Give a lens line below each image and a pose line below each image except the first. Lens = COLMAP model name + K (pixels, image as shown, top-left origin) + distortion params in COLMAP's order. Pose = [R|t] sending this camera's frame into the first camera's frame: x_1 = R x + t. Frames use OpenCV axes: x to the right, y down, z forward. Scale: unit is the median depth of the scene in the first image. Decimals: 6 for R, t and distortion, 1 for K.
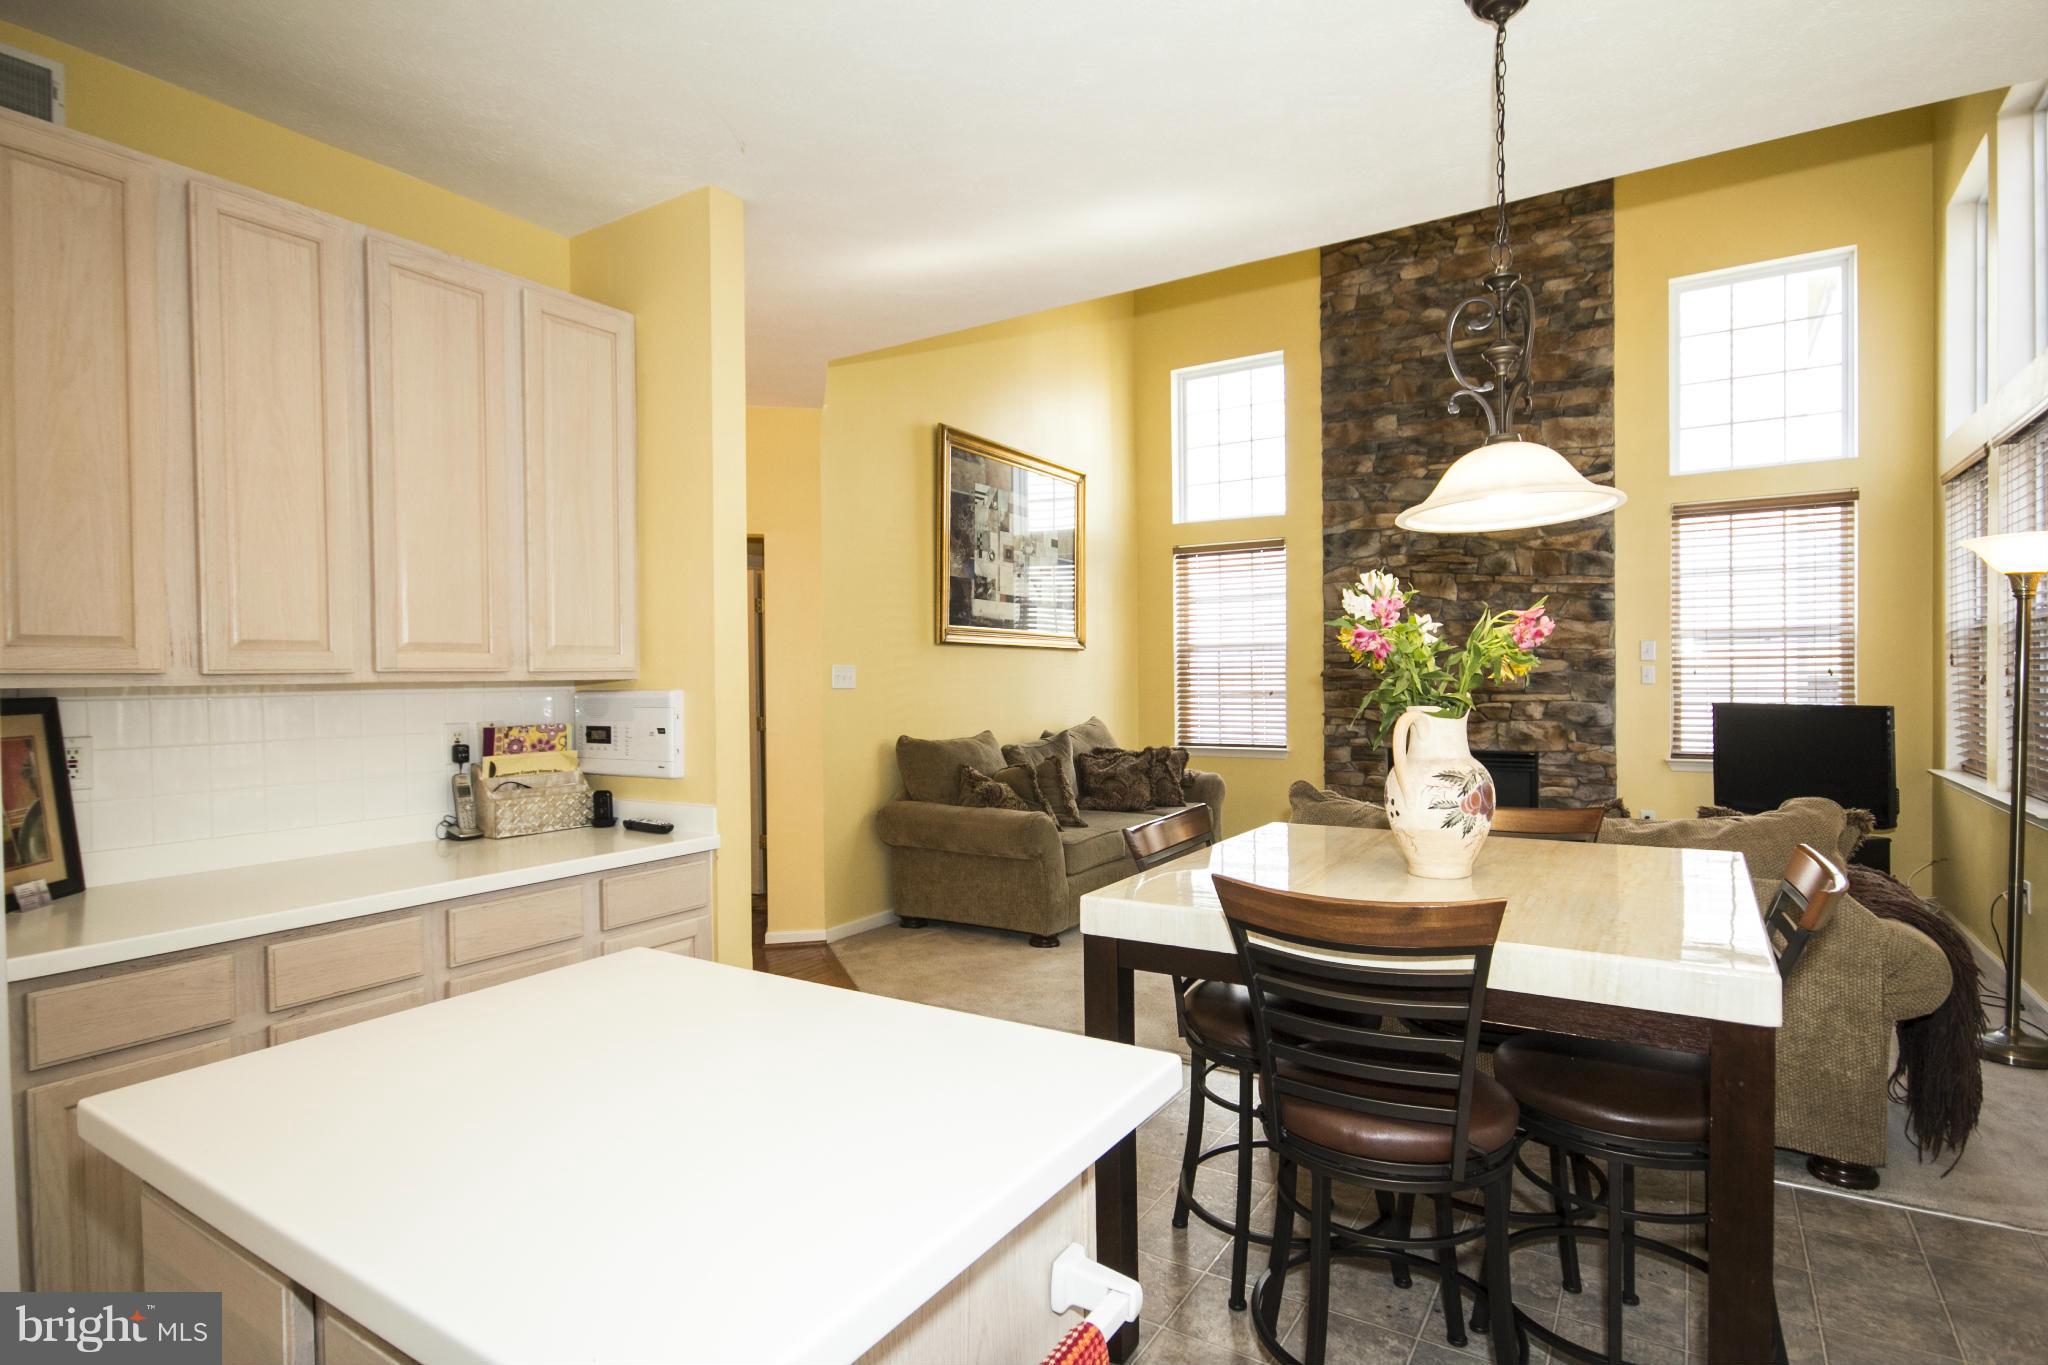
lens RADIAL K [[1046.5, 0, 1048.8], [0, 1046.5, 685.1], [0, 0, 1]] dist [-0.001414, 0.017429]
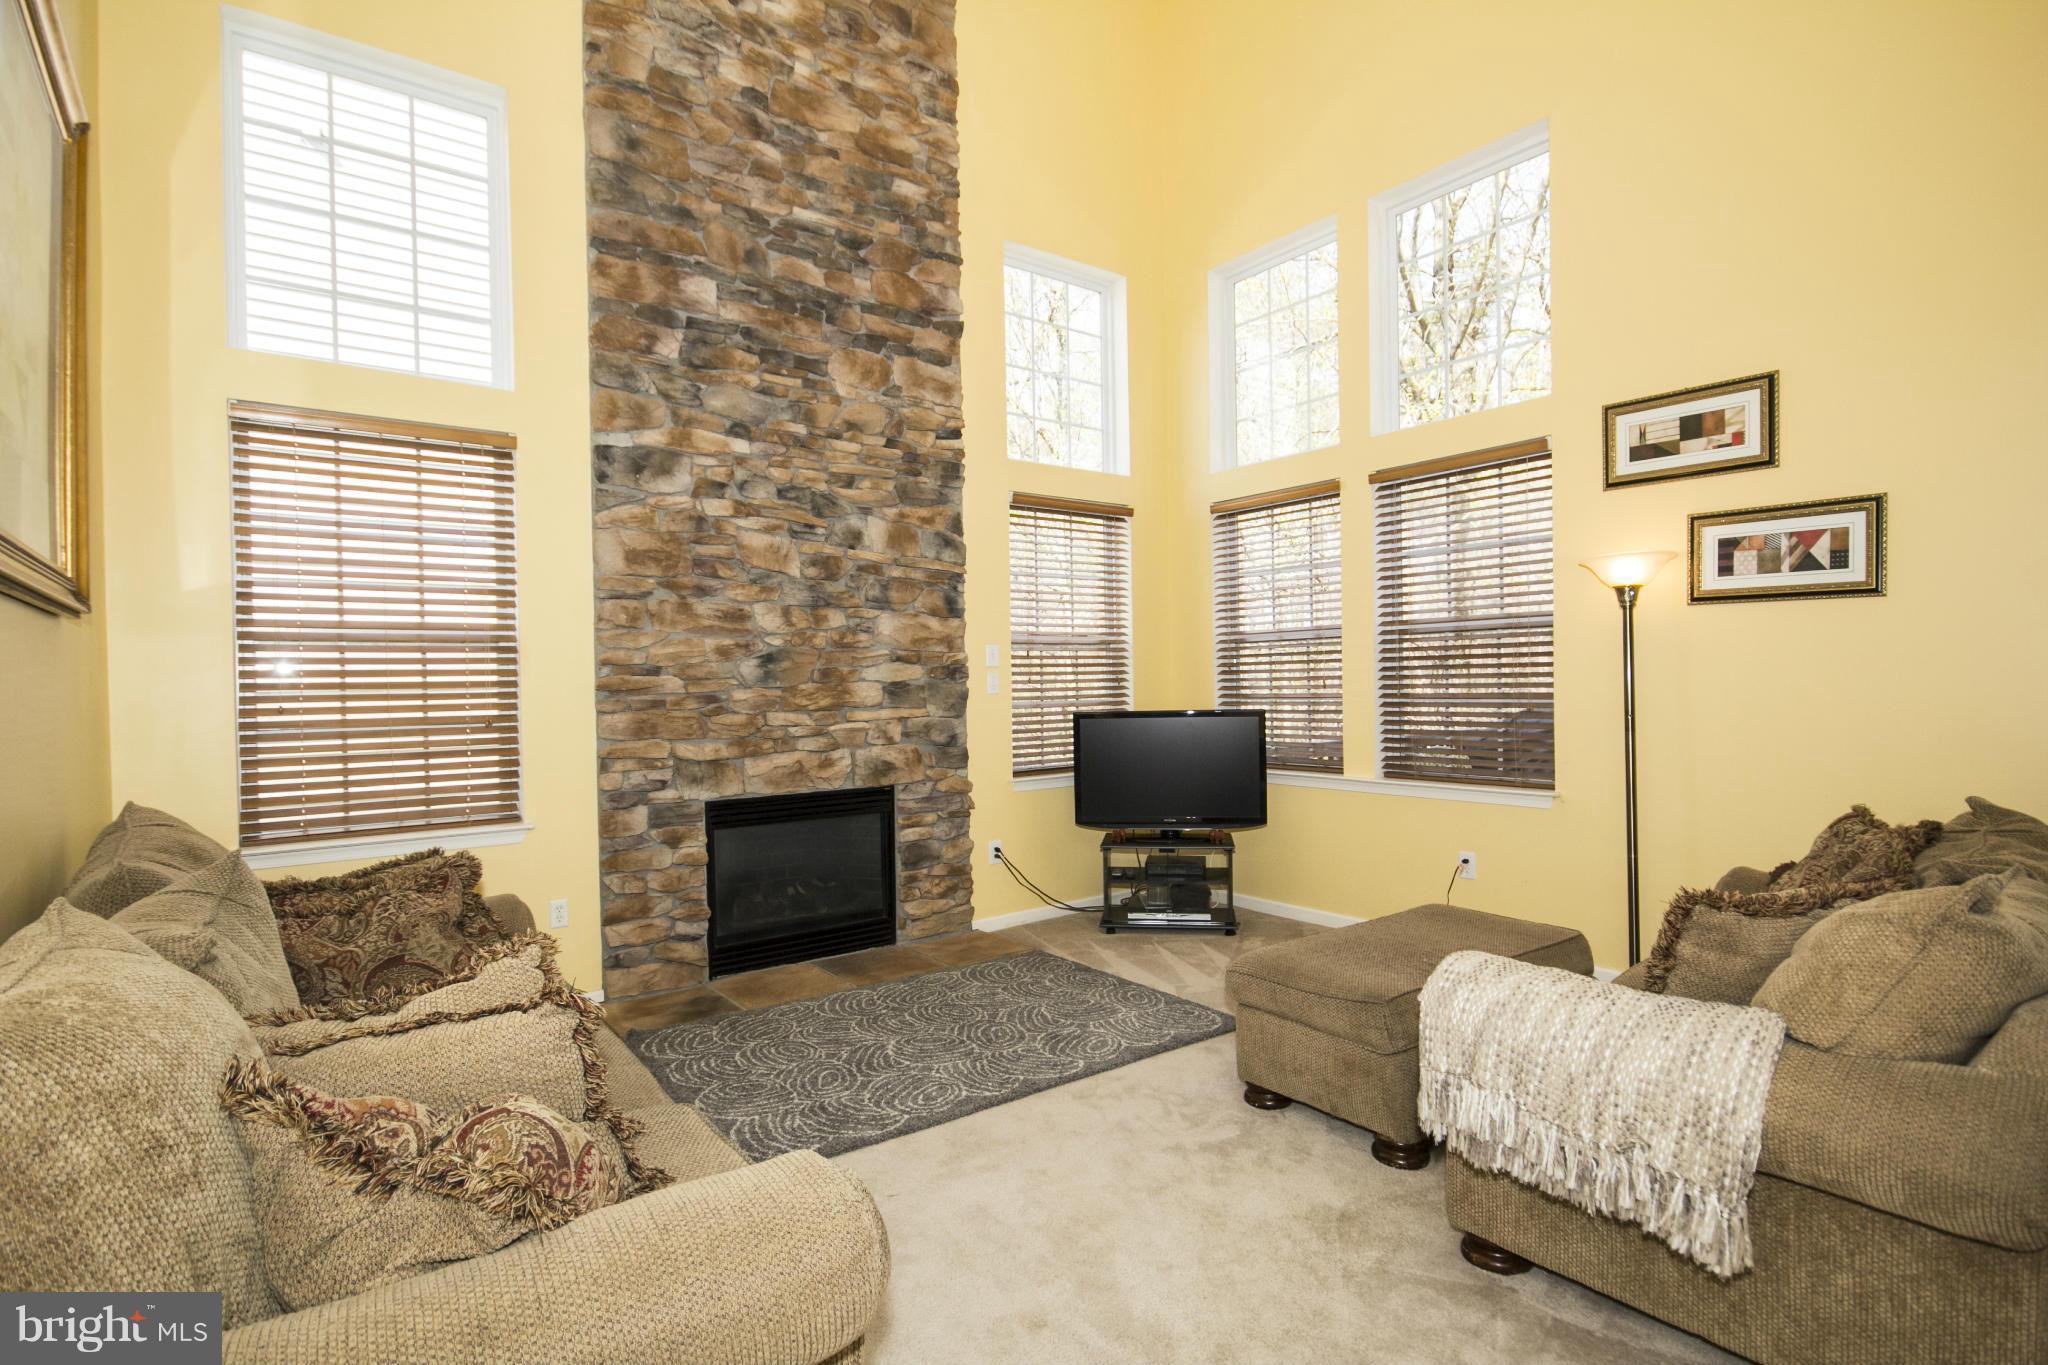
lens RADIAL K [[1046.5, 0, 1048.8], [0, 1046.5, 685.1], [0, 0, 1]] dist [-0.001414, 0.017429]
pose [[0.343890, 0.002198, 0.939007, -0.207446], [0.024638, 0.999632, -0.011363, 0.002453], [-0.938687, 0.027043, 0.343709, 0.611498]]
